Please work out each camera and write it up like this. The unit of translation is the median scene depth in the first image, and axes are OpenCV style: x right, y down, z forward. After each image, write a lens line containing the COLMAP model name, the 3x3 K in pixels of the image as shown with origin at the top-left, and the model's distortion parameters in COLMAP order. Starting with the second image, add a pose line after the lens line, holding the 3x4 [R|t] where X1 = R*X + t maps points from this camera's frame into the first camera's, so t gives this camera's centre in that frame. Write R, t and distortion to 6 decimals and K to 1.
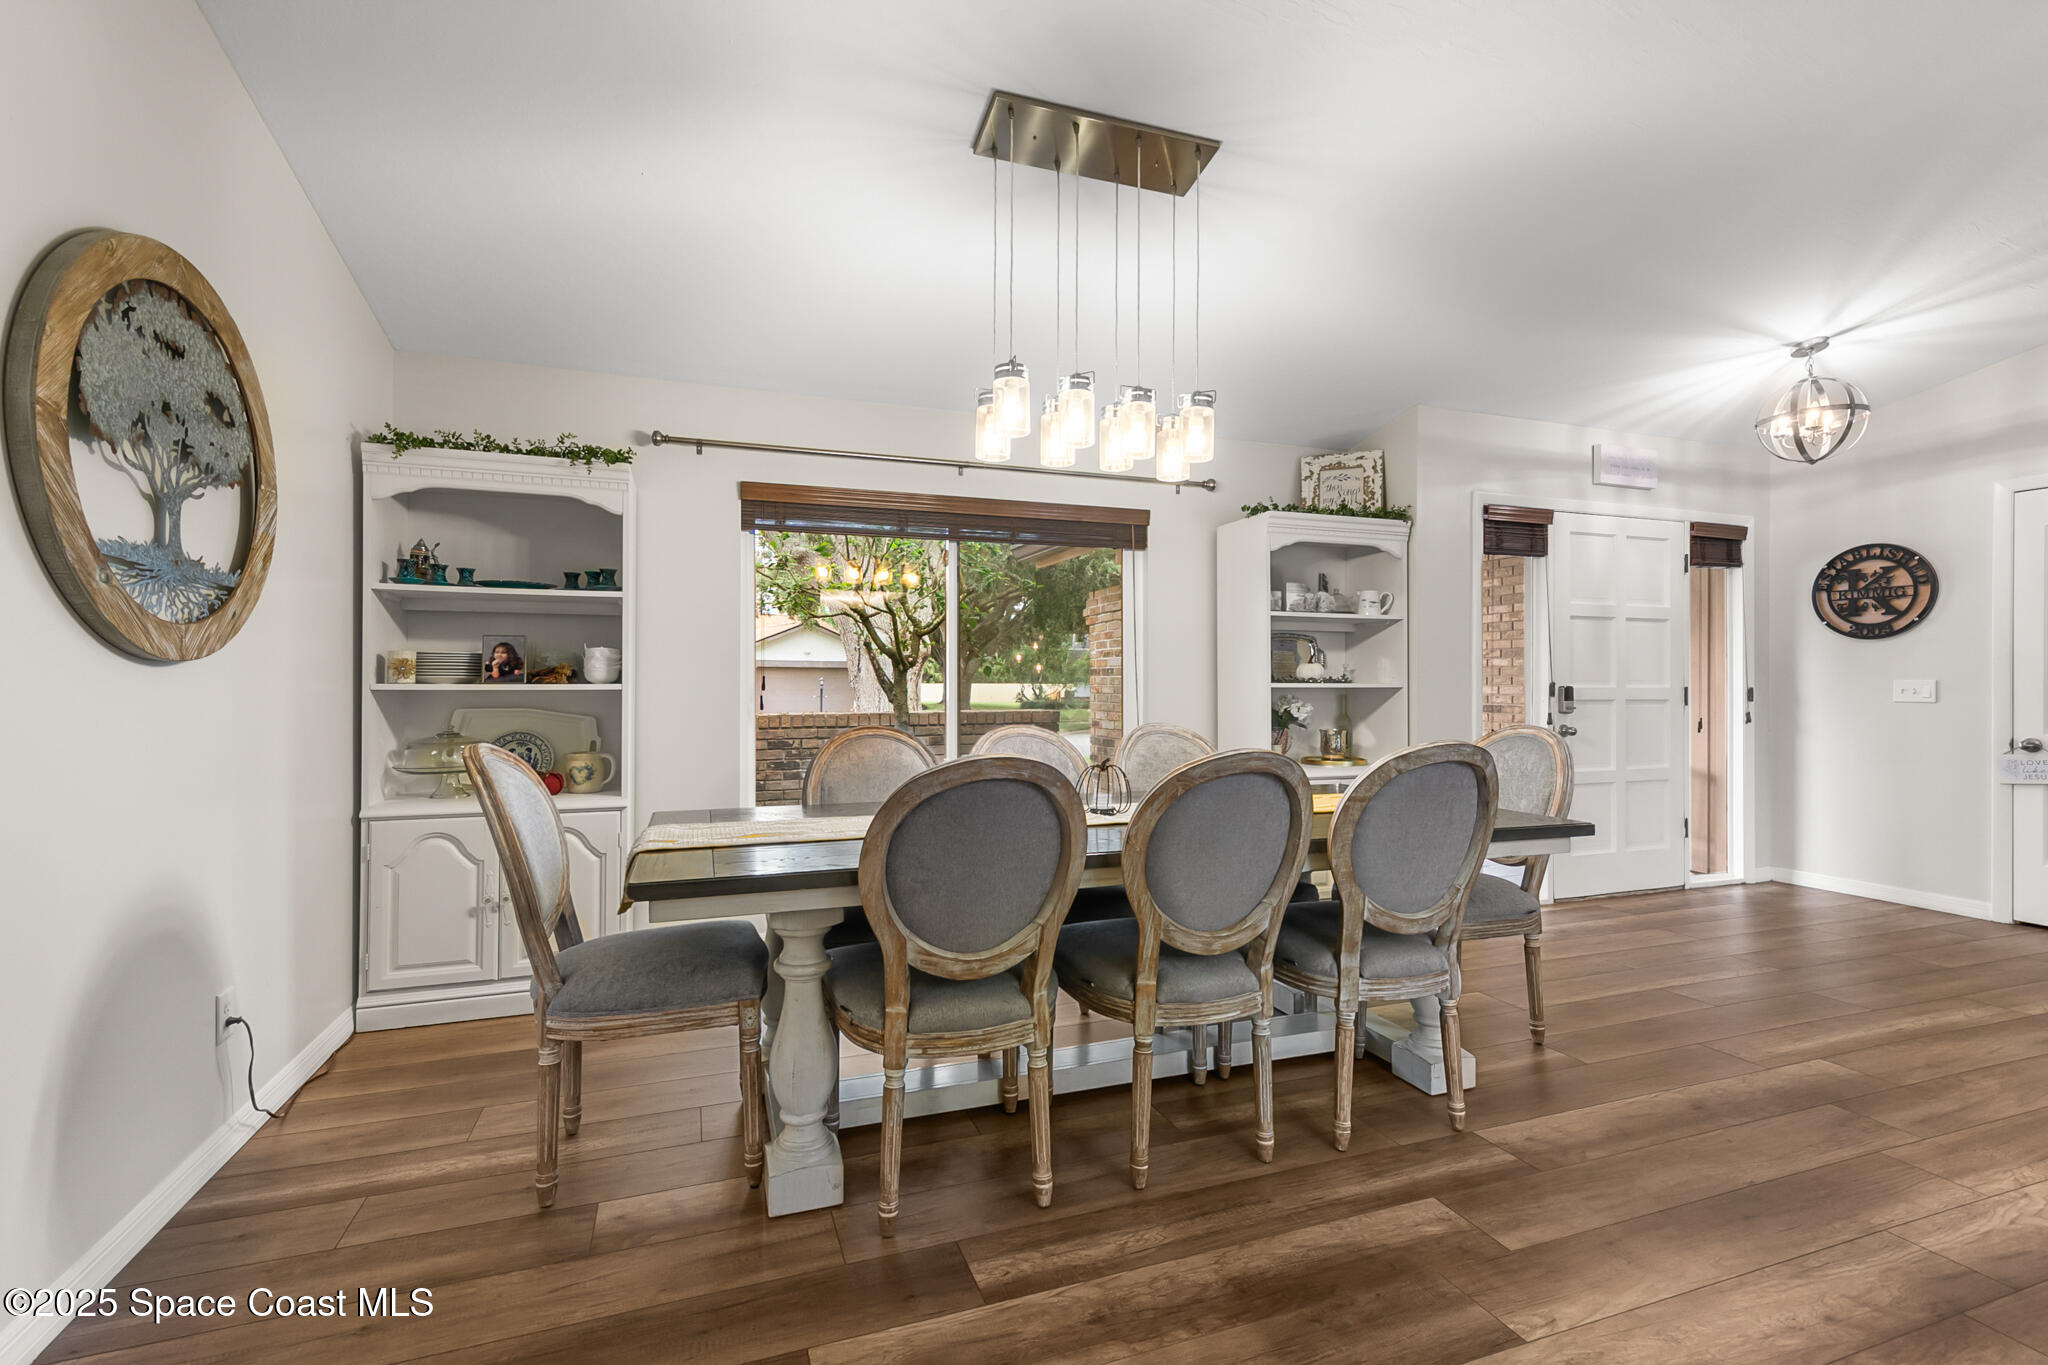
lens RADIAL K [[920.9, 0, 1015.8], [0, 920.9, 681.0], [0, 0, 1]] dist [0.002452, 0.000068]
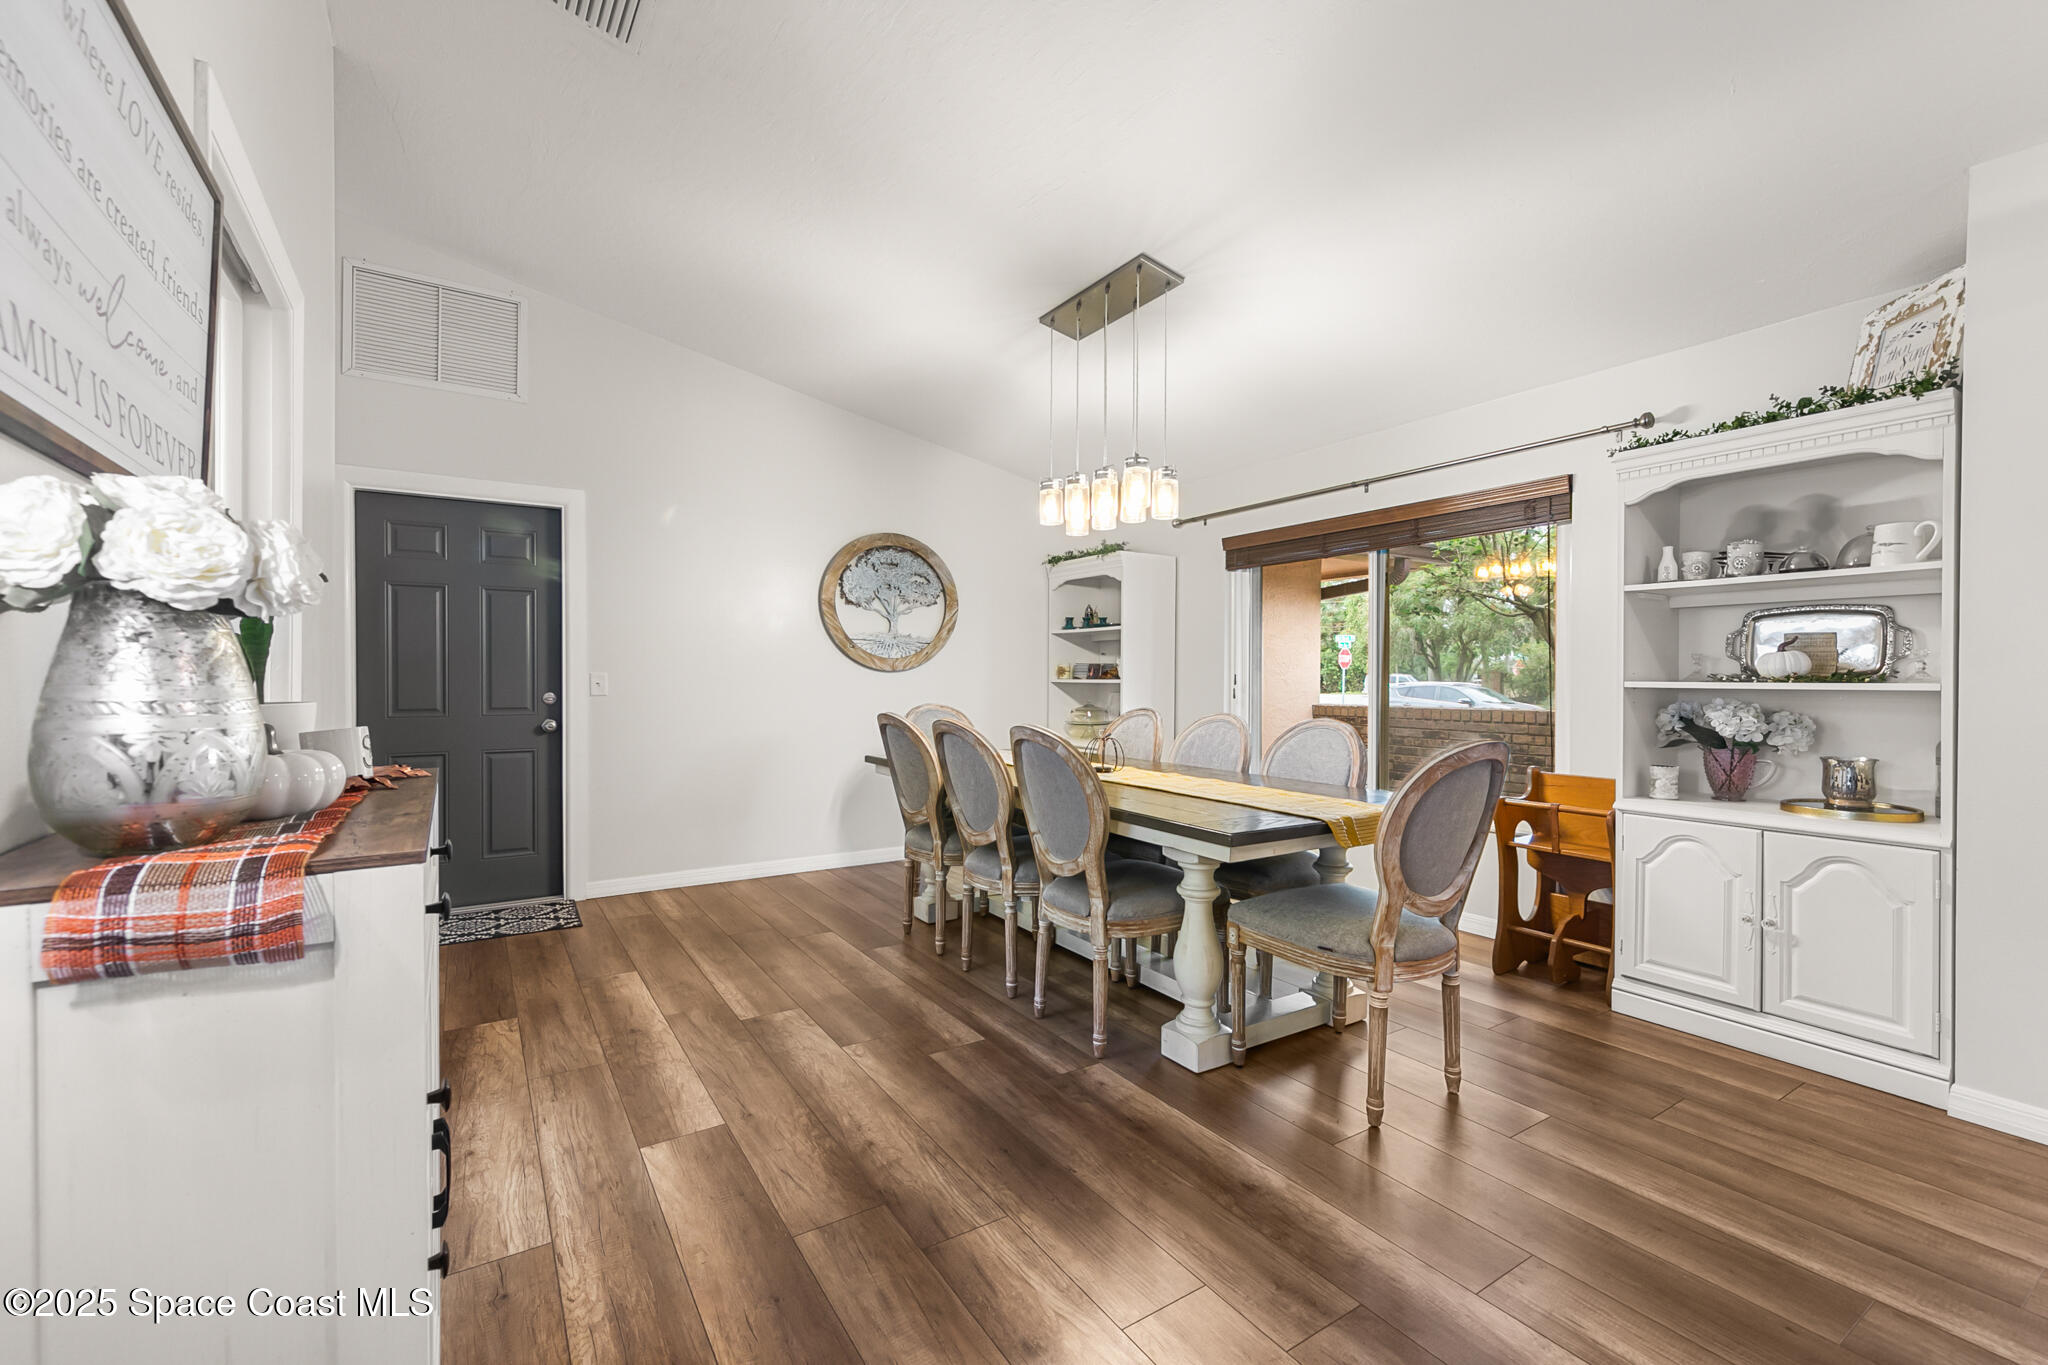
lens RADIAL K [[854.3, 0, 1024.0], [0, 854.3, 682.5], [0, 0, 1]] dist [0.000482, 0.000034]
pose [[0.226234, 0.006205, -0.974053, 0.762453], [-0.000064, 0.999980, 0.006356, -0.000980], [0.974073, -0.001376, 0.226230, 0.329586]]
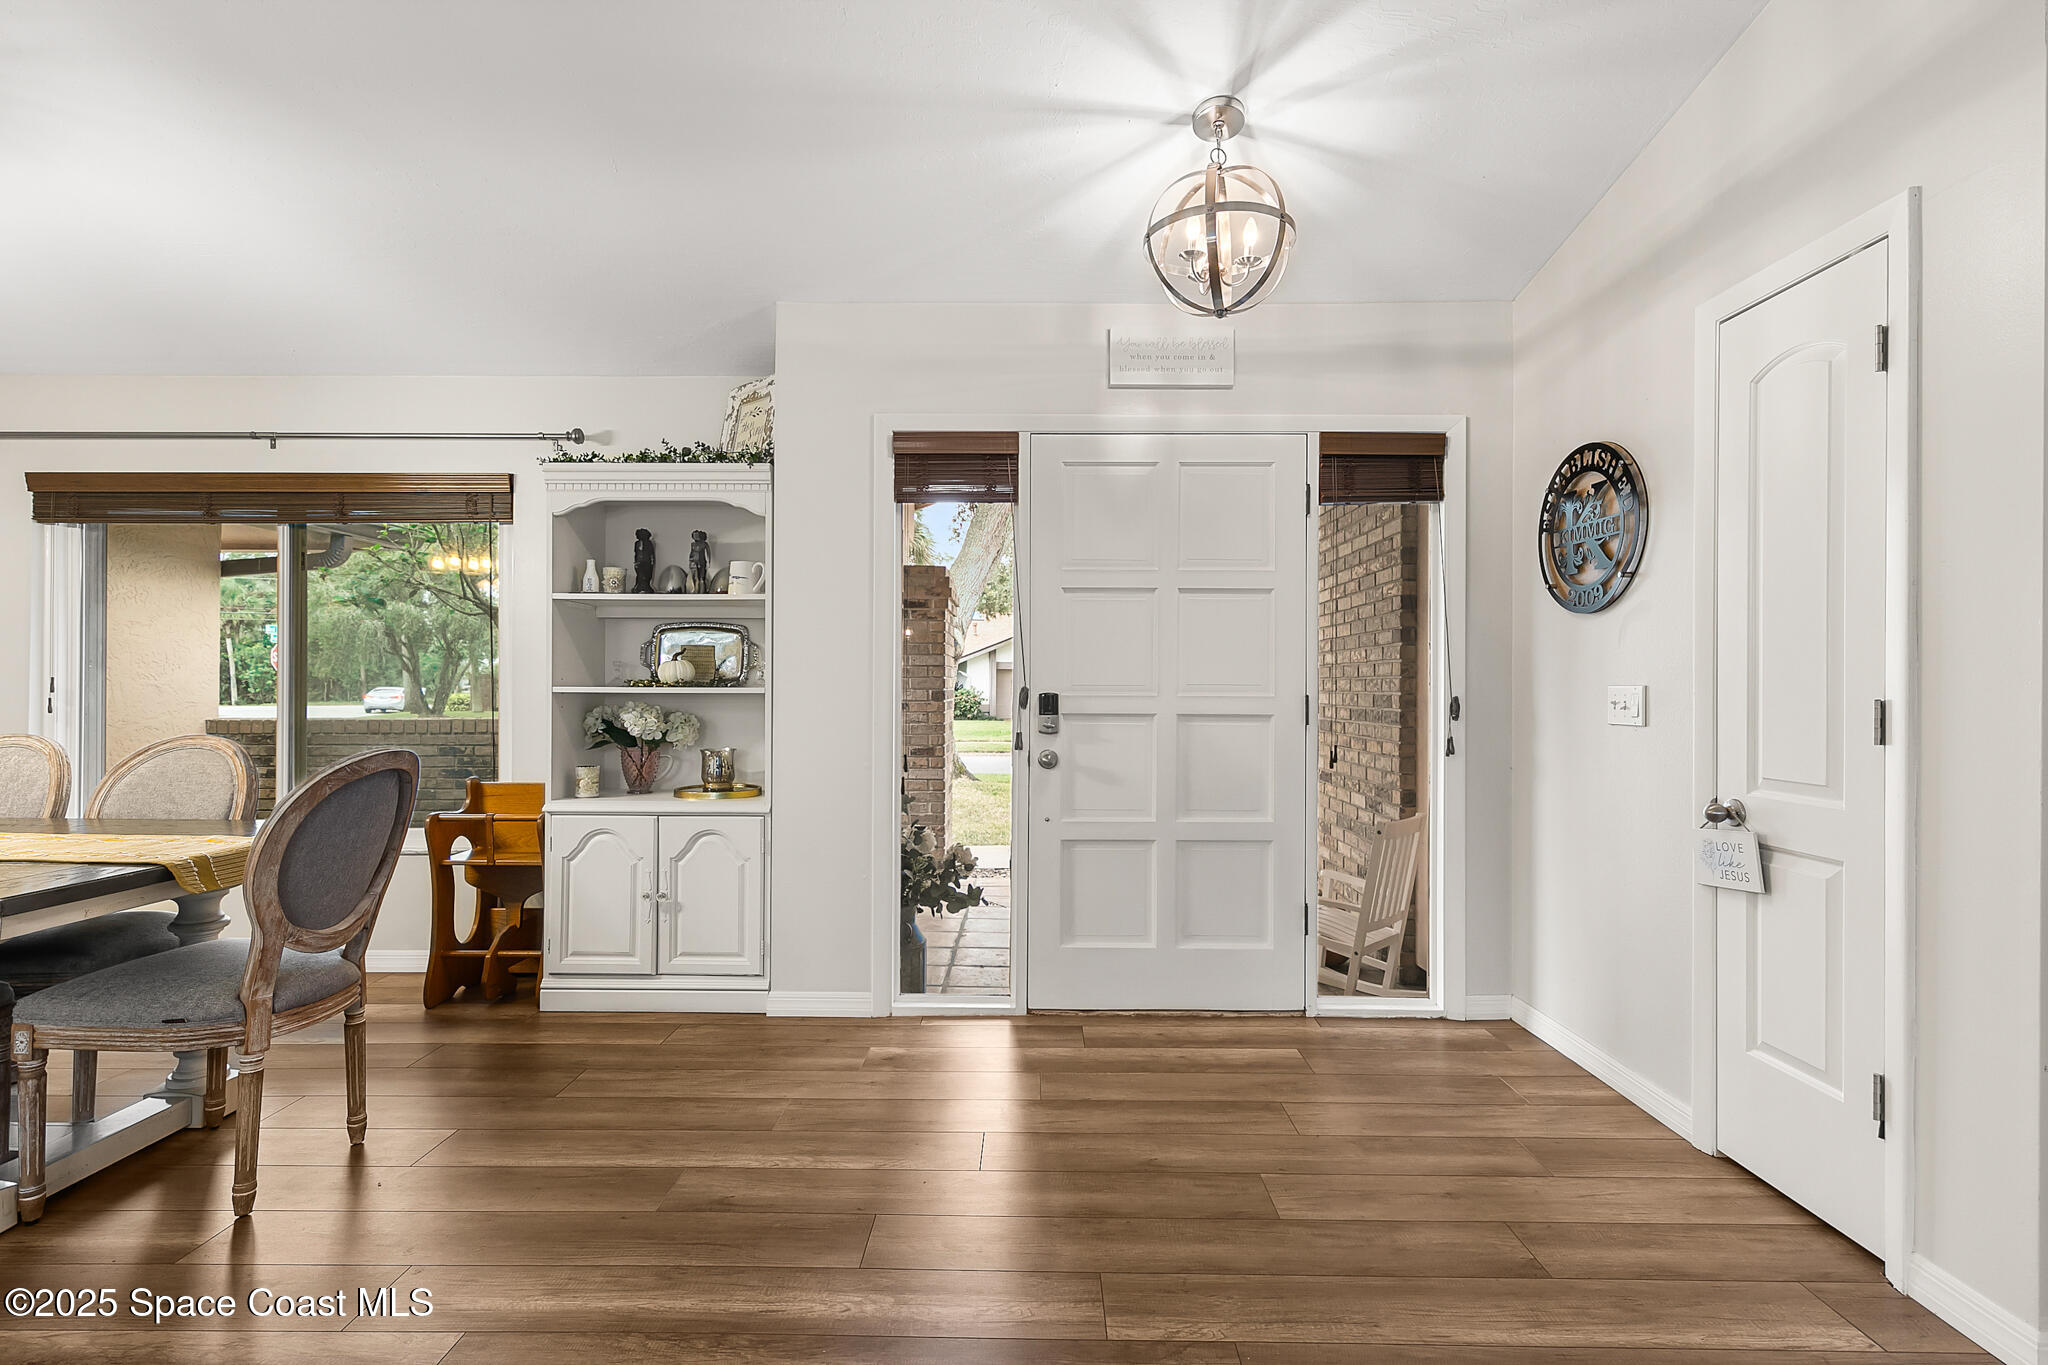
lens RADIAL K [[1011.3, 0, 1024.0], [0, 1011.3, 682.5], [0, 0, 1]] dist [0.015654, -0.012220]
pose [[0.936907, 0.002143, -0.349573, 0.853755], [-0.003144, 0.999992, -0.002294, -0.000144], [0.349565, 0.003248, 0.936906, 0.308317]]
